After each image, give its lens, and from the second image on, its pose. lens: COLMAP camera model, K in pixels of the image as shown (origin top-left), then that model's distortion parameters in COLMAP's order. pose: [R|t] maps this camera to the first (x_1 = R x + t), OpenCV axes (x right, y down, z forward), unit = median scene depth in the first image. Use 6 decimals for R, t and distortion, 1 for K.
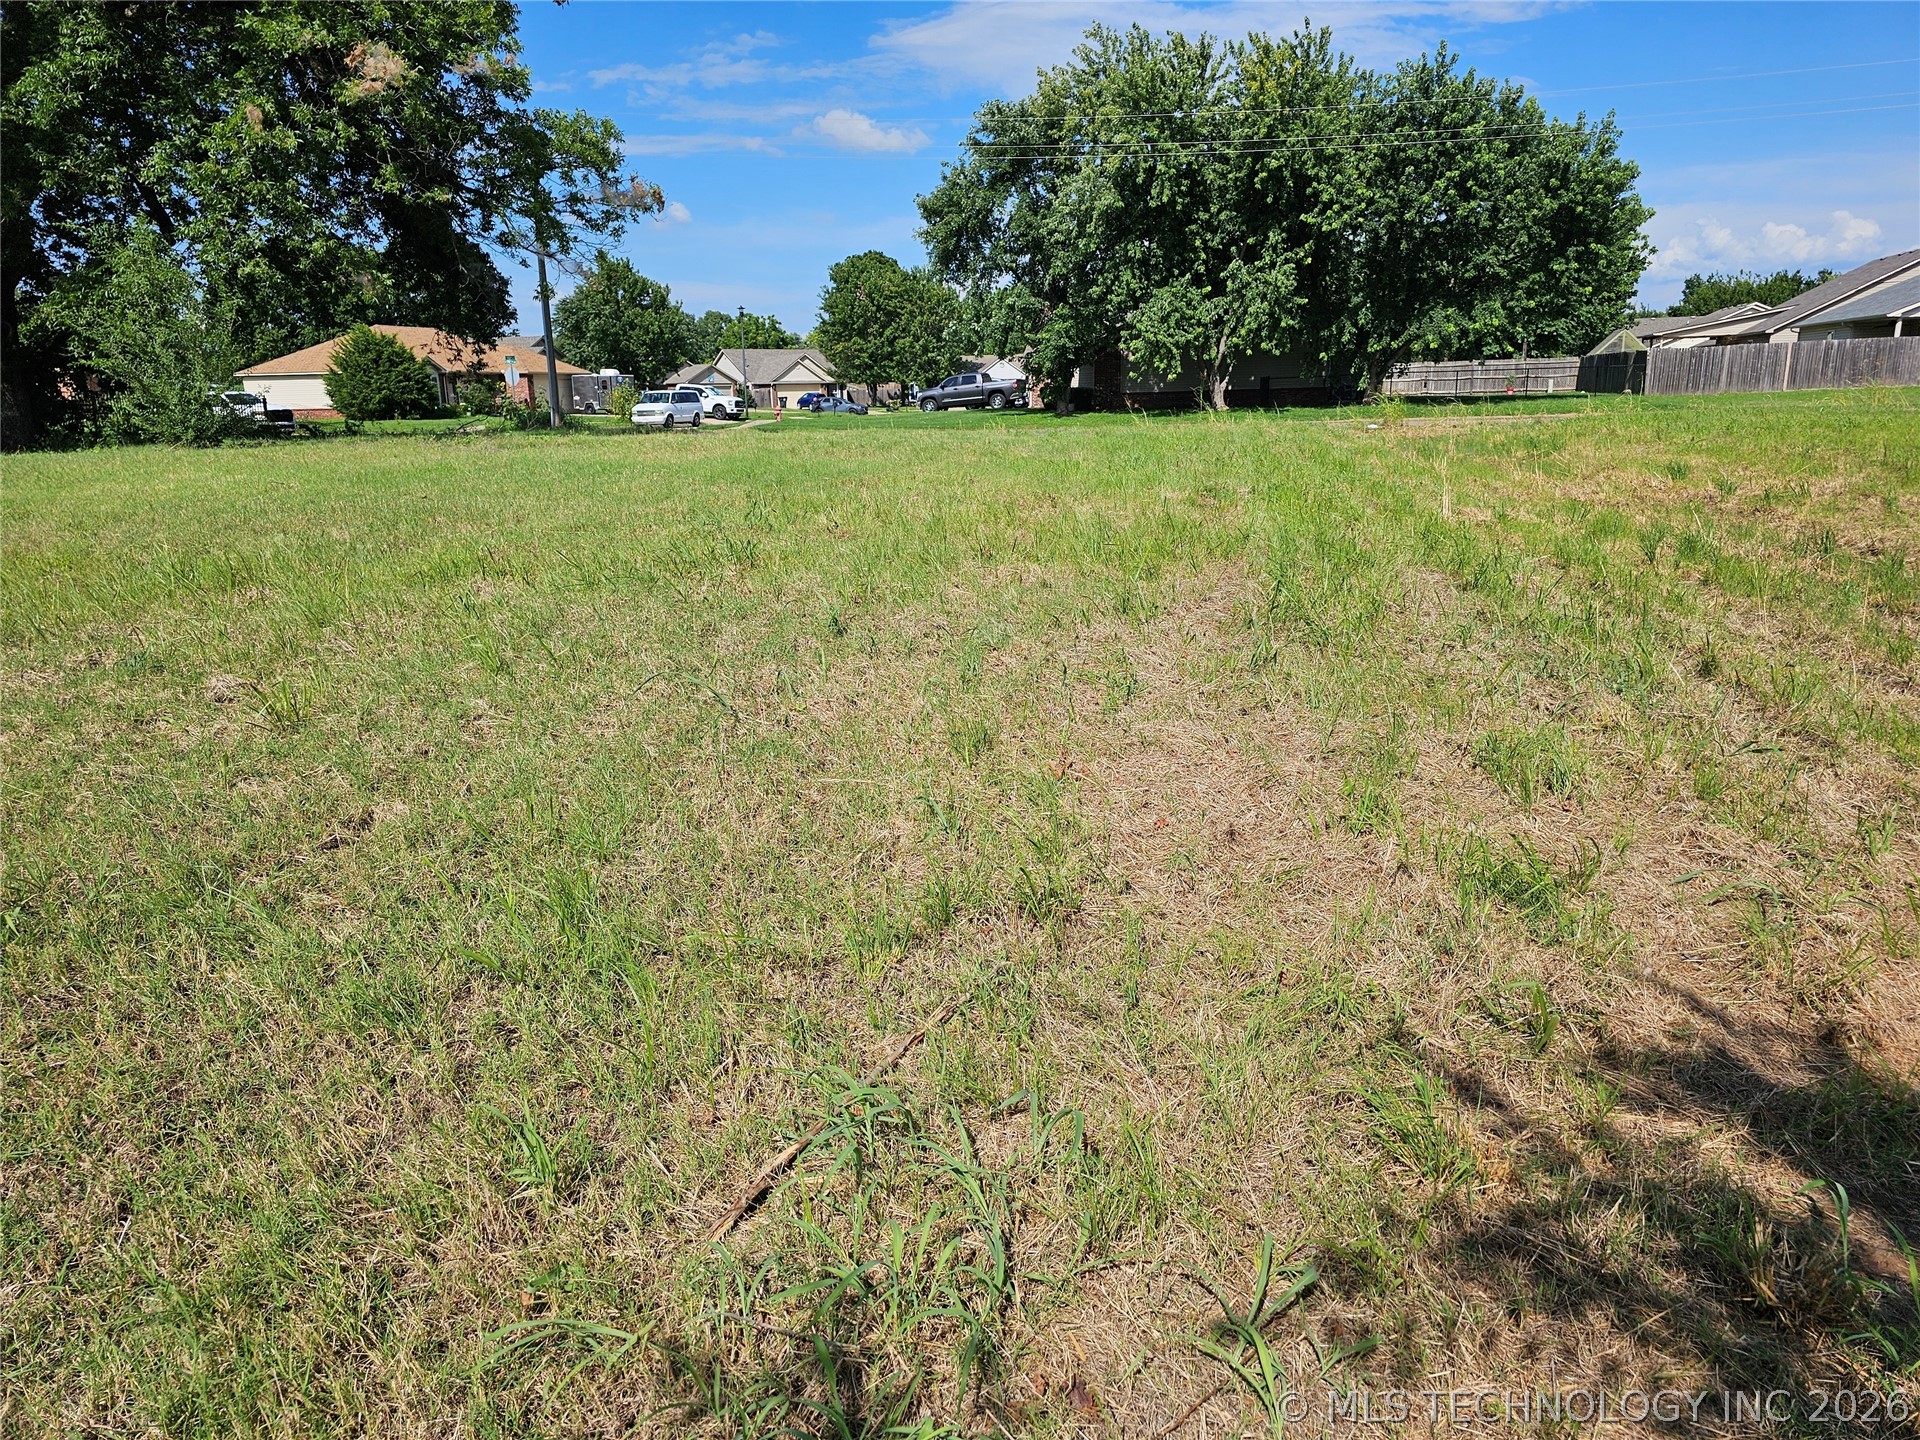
lens RADIAL K [[1306.5, 0, 985.5], [0, 1306.5, 710.3], [0, 0, 1]] dist [0.064739, -0.058715]
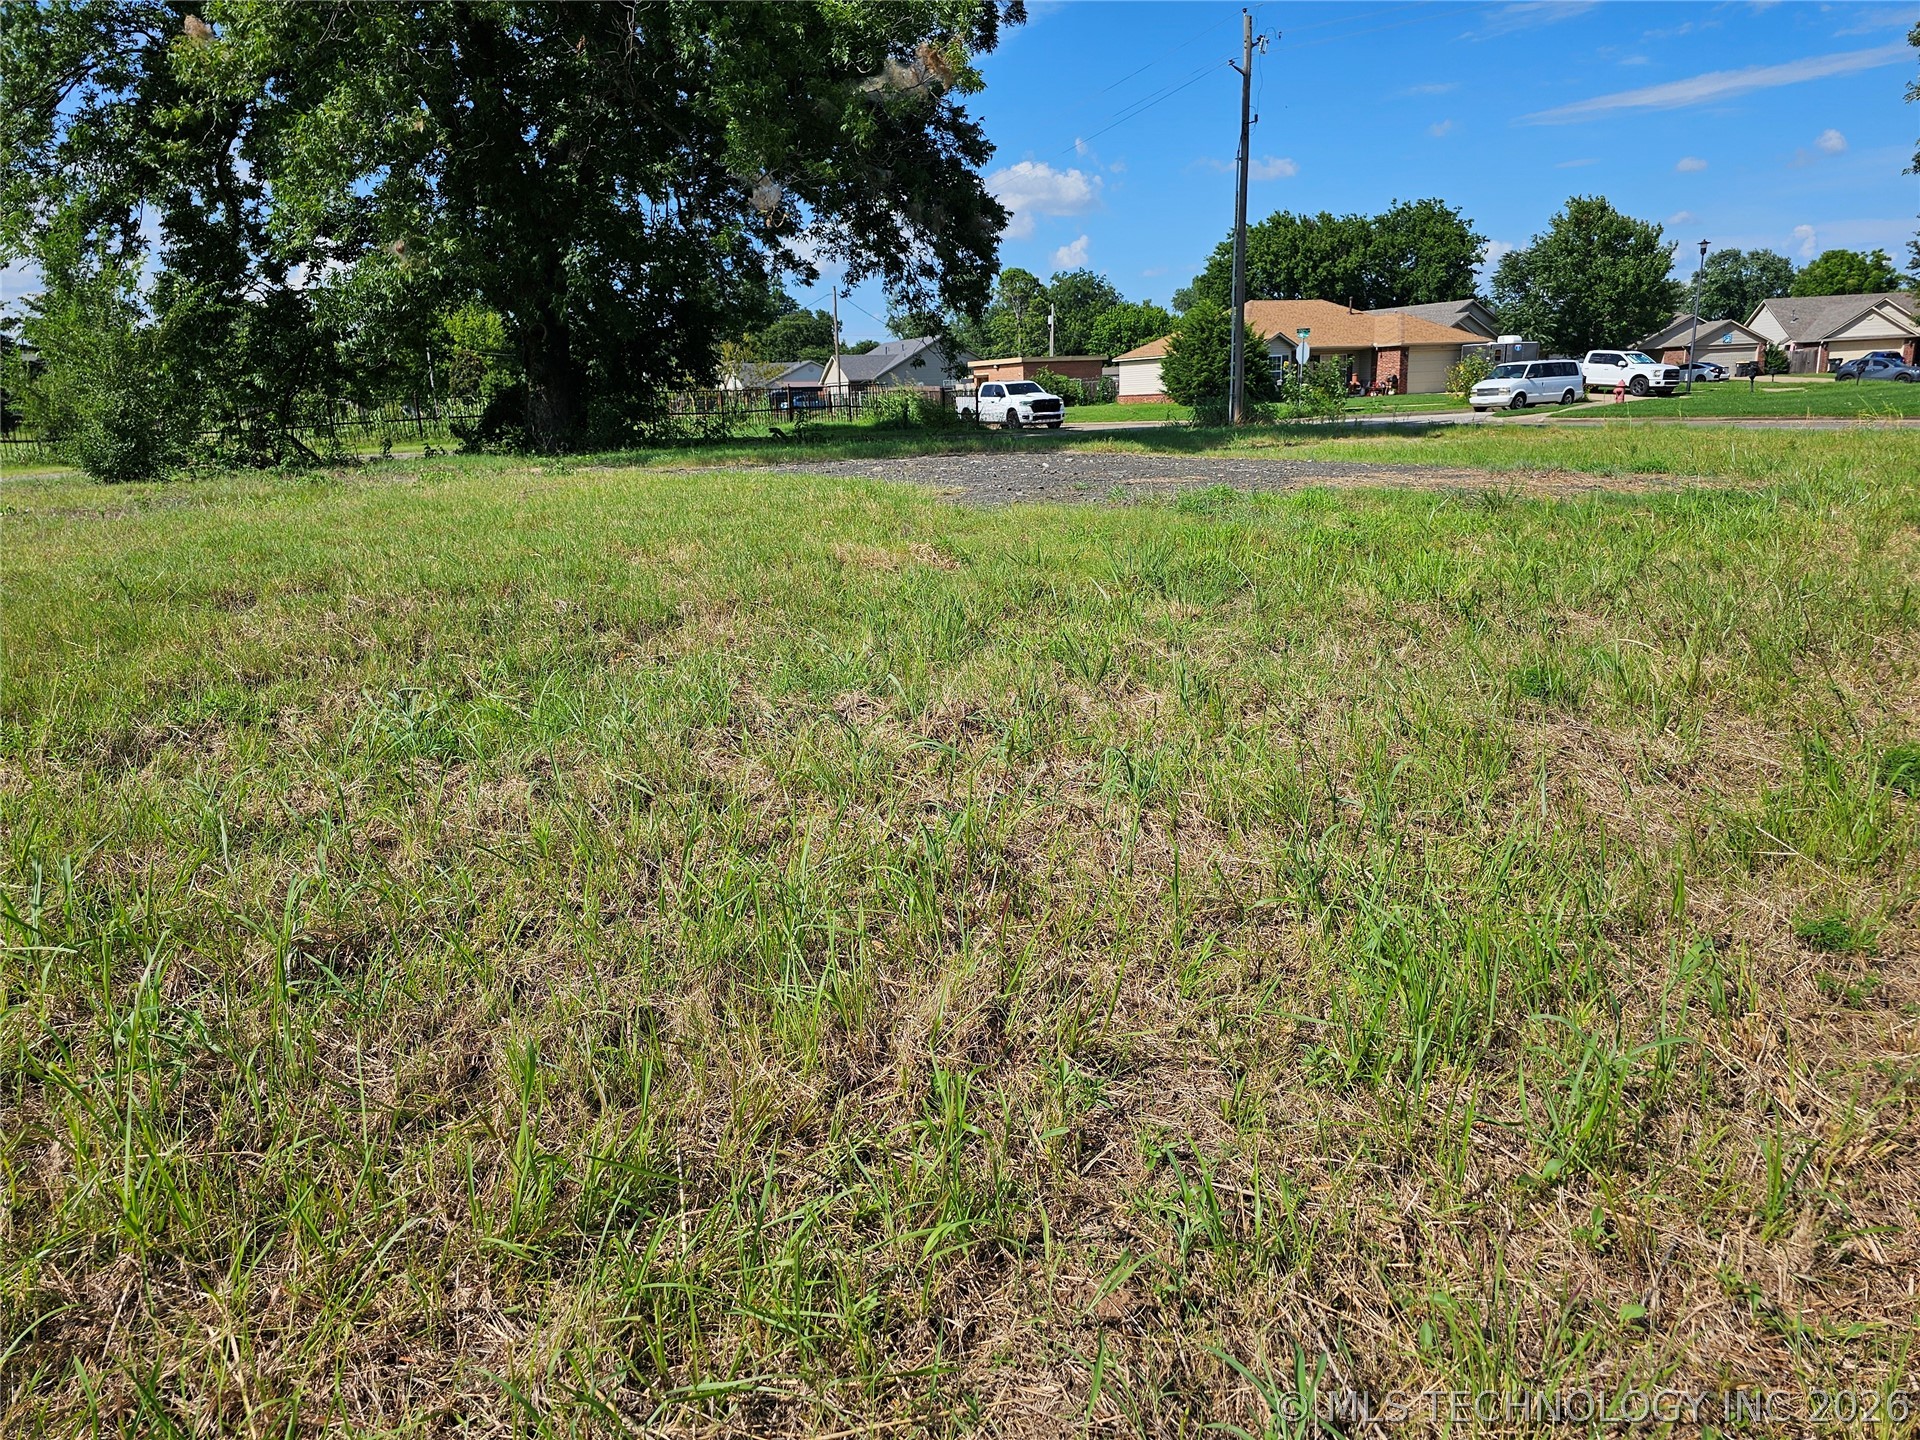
lens RADIAL K [[1306.5, 0, 972.8], [0, 1306.5, 690.2], [0, 0, 1]] dist [0.064739, -0.058715]
pose [[0.713457, 0.146654, -0.685180, 0.067931], [-0.141229, 0.987881, 0.064387, -0.050265], [0.686319, 0.050830, 0.725522, 0.199725]]
